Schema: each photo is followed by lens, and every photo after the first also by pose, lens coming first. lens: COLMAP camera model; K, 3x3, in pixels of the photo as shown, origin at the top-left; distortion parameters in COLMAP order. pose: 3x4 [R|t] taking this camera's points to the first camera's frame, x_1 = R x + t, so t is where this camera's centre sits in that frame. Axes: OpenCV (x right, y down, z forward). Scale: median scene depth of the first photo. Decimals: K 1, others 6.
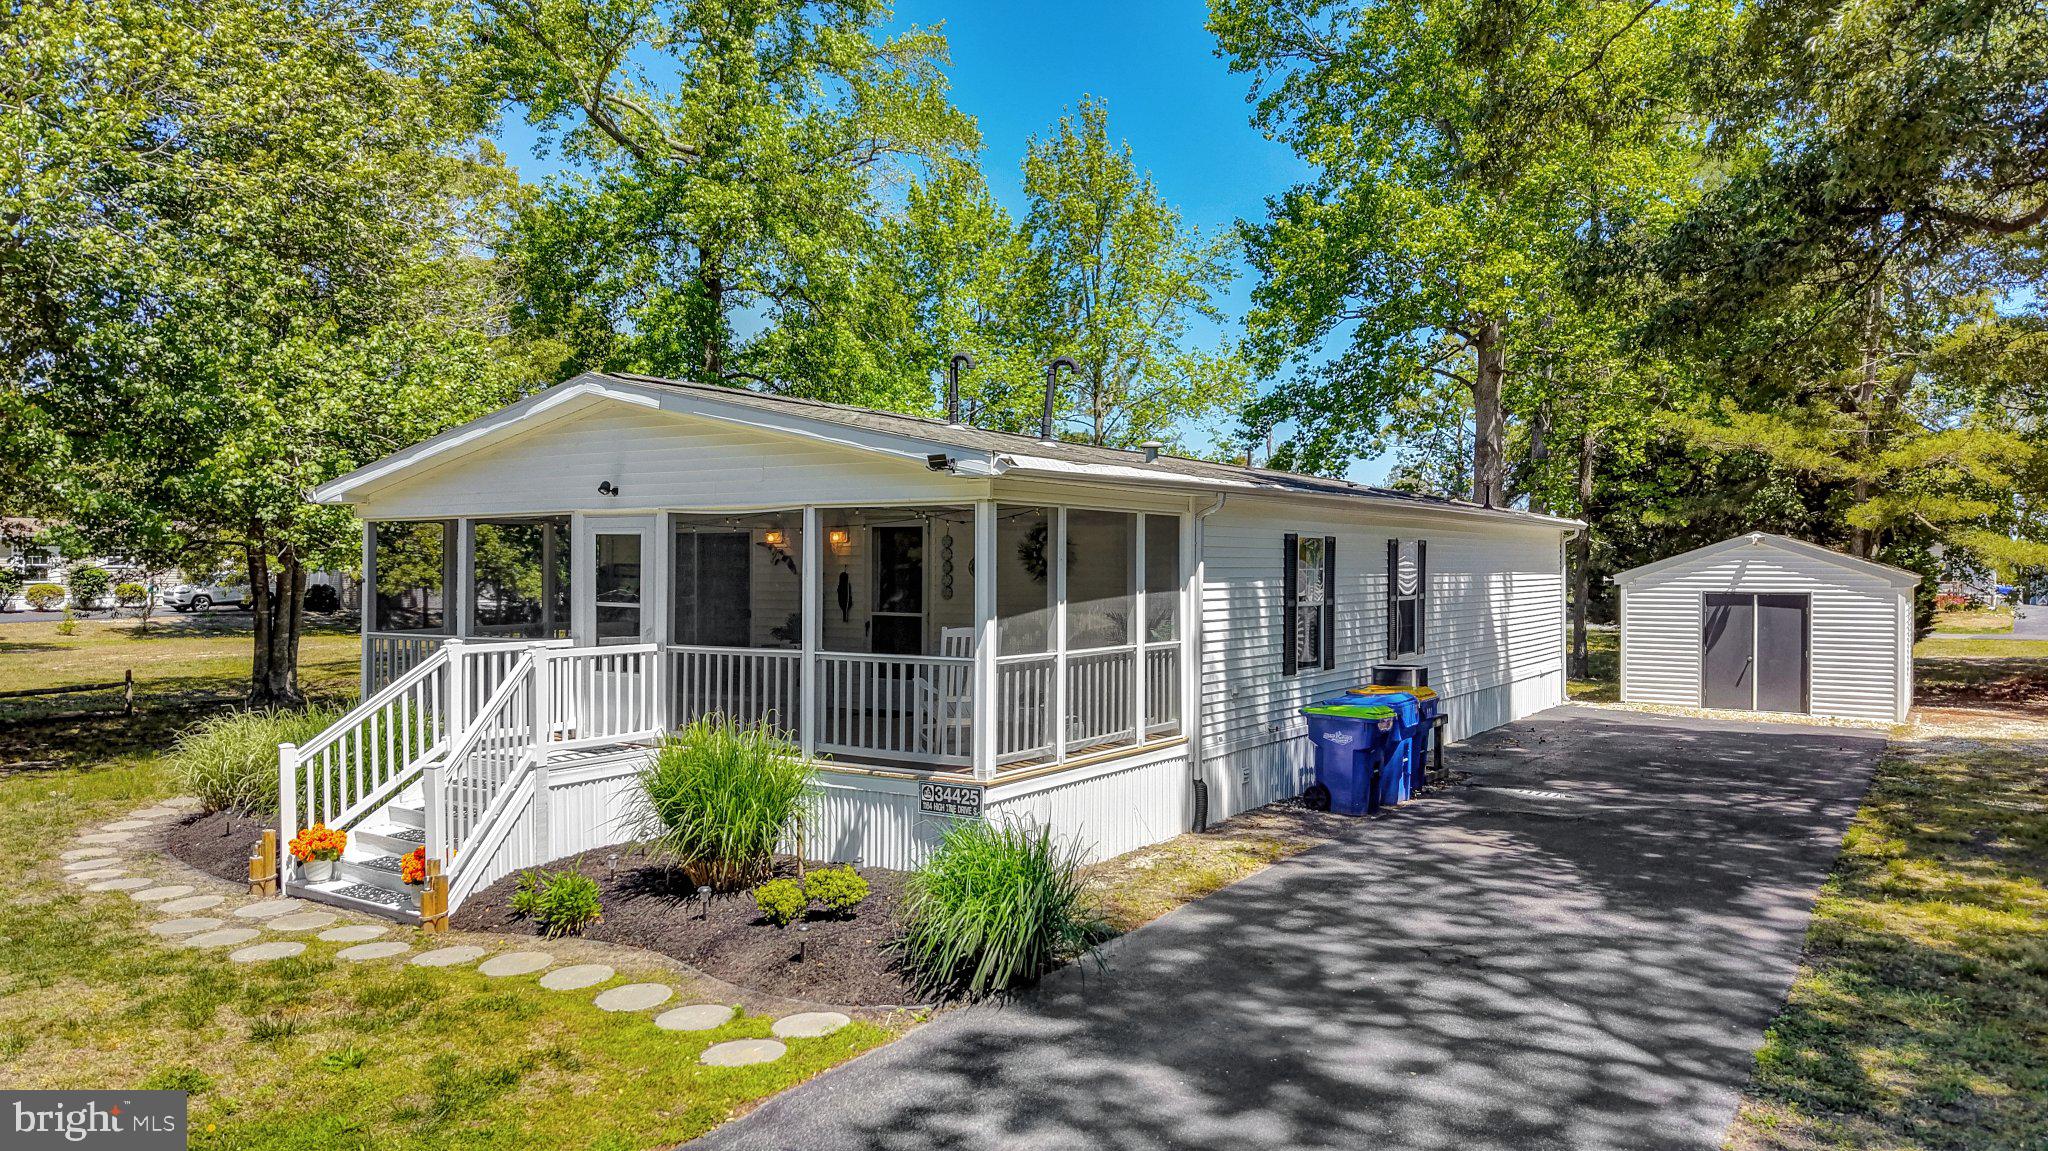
lens RADIAL K [[1404.5, 0, 1024.0], [0, 1404.5, 575.5], [0, 0, 1]] dist [0.066436, -0.100070]
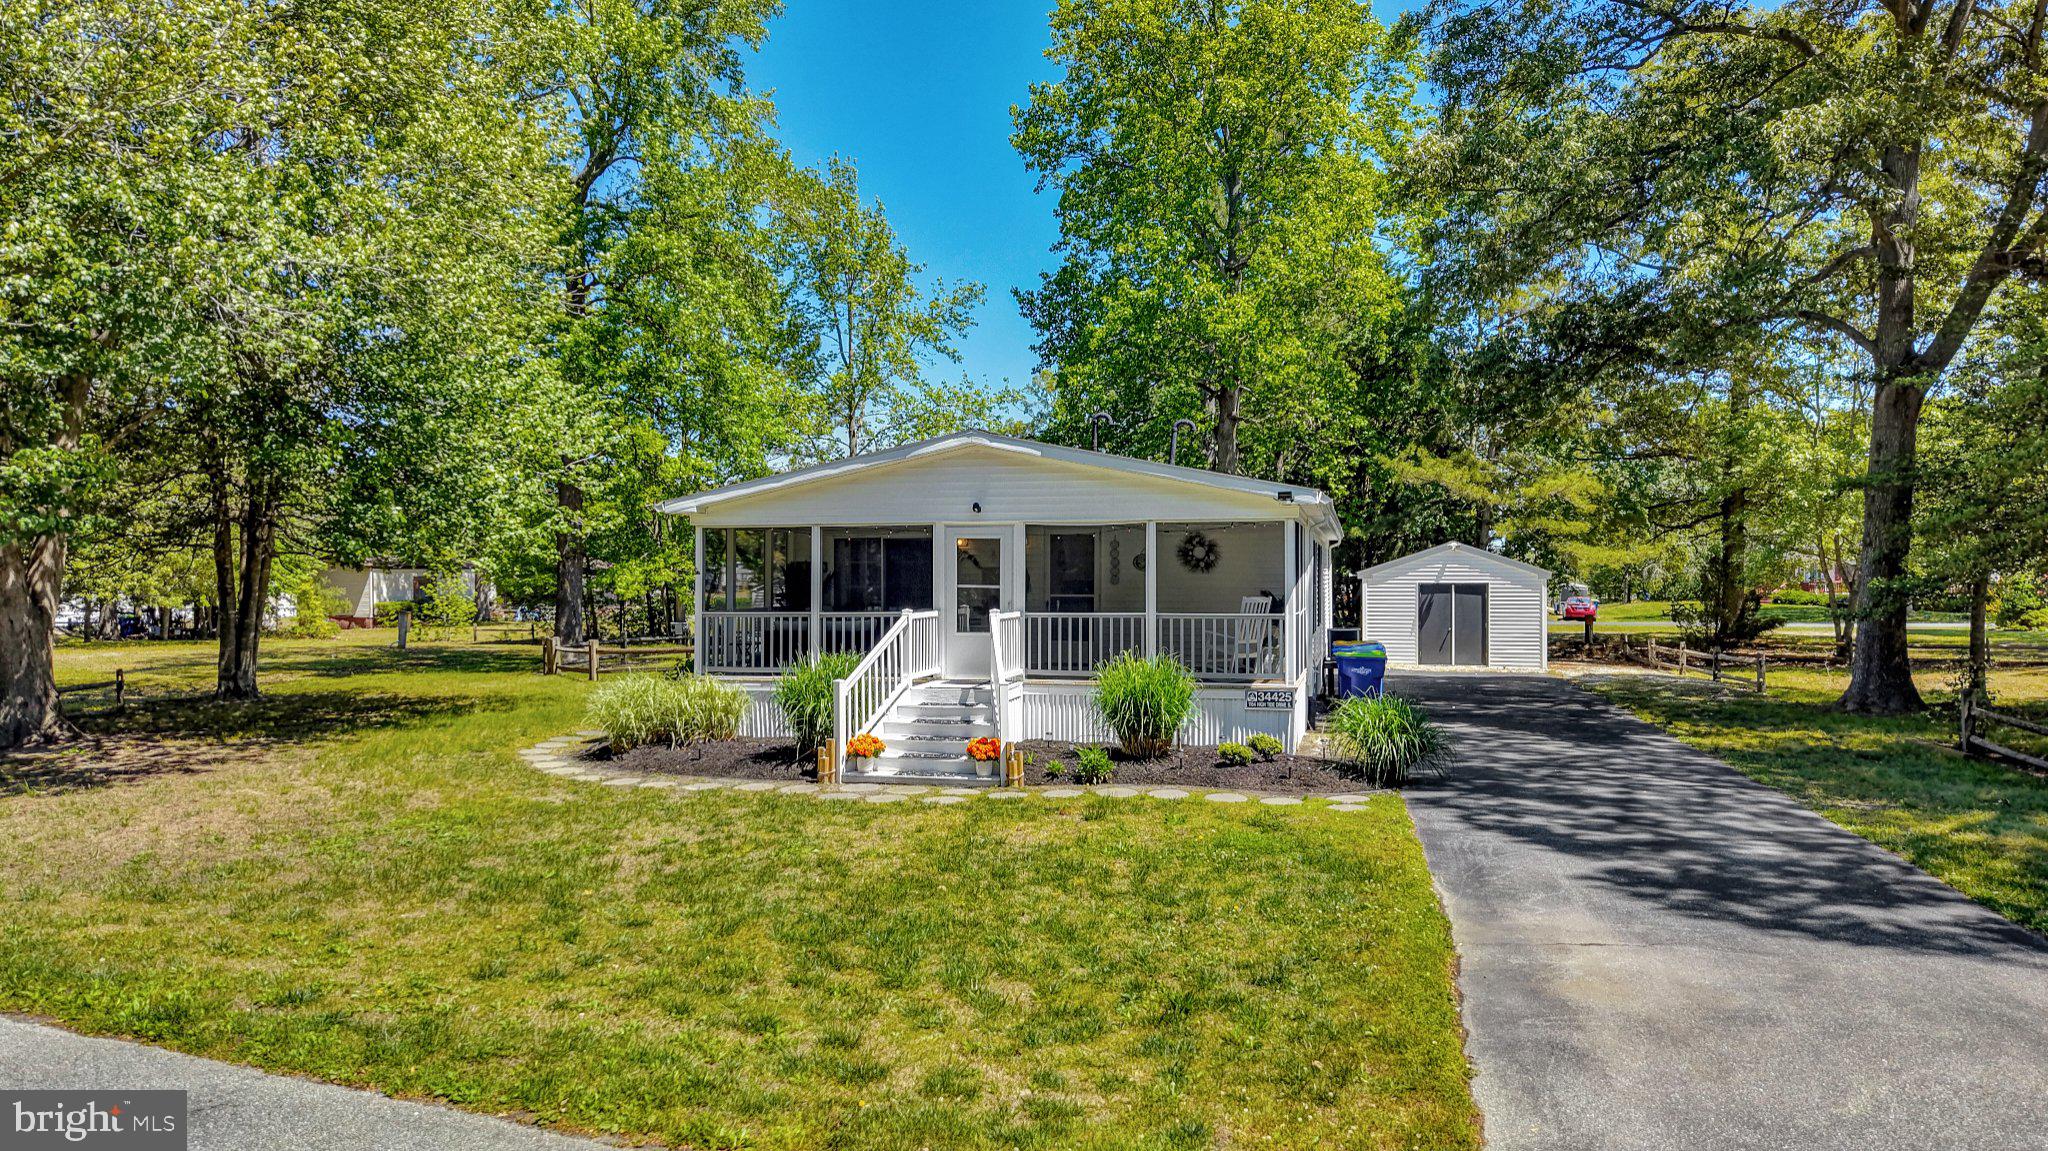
lens RADIAL K [[1404.5, 0, 1024.0], [0, 1404.5, 575.5], [0, 0, 1]] dist [0.066436, -0.100070]
pose [[0.939771, -0.004229, 0.341778, -0.863327], [0.006626, 0.999961, -0.005848, 0.020956], [-0.341740, 0.007760, 0.939763, -0.453449]]
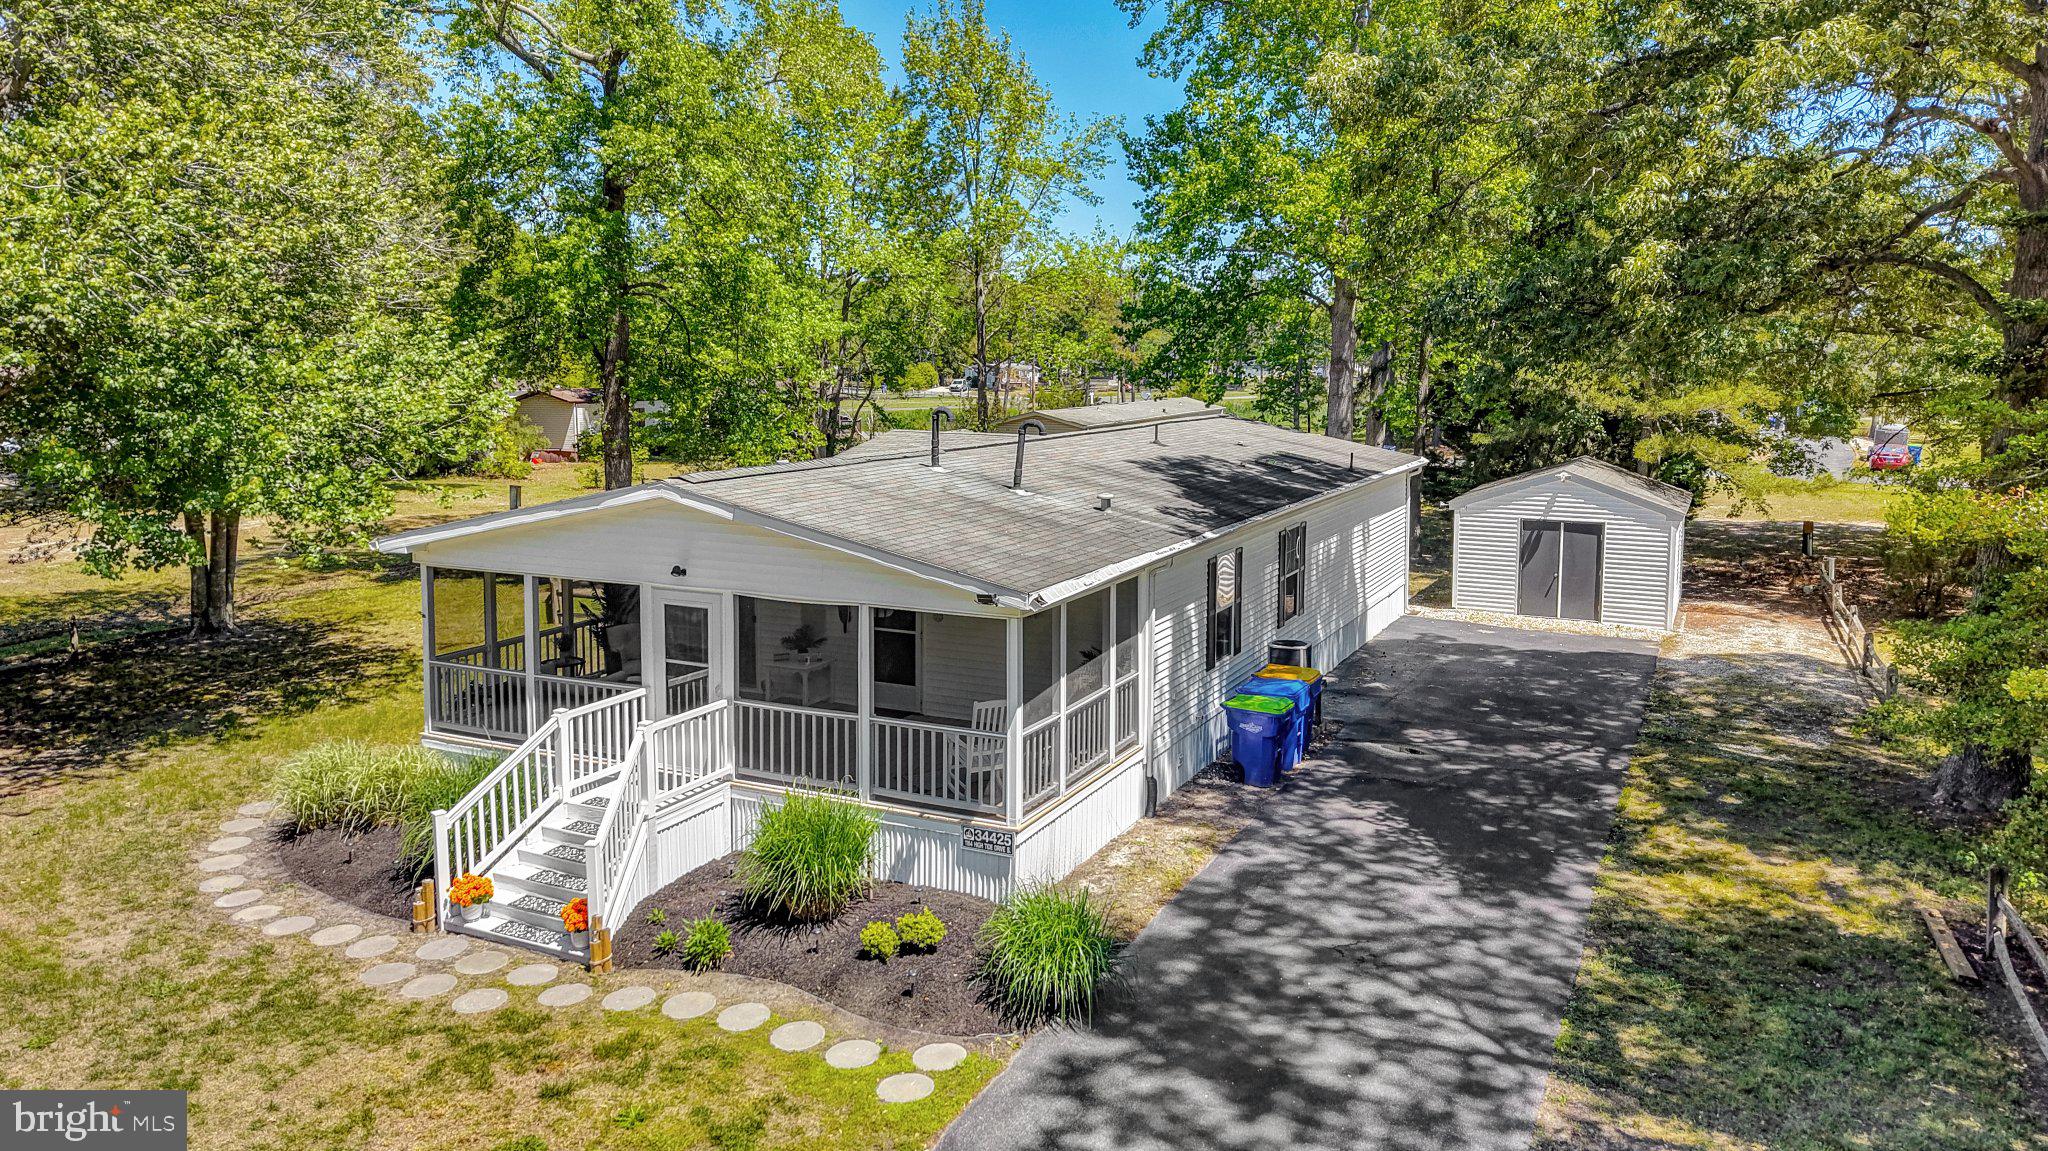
lens RADIAL K [[1448.9, 0, 1087.6], [0, 1448.9, 467.9], [0, 0, 1]] dist [-0.027045, 0.002172]
pose [[0.986734, -0.010582, 0.161999, -0.171488], [-0.001782, 0.997107, 0.075985, -0.277640], [-0.162335, -0.075265, 0.983861, -0.293161]]
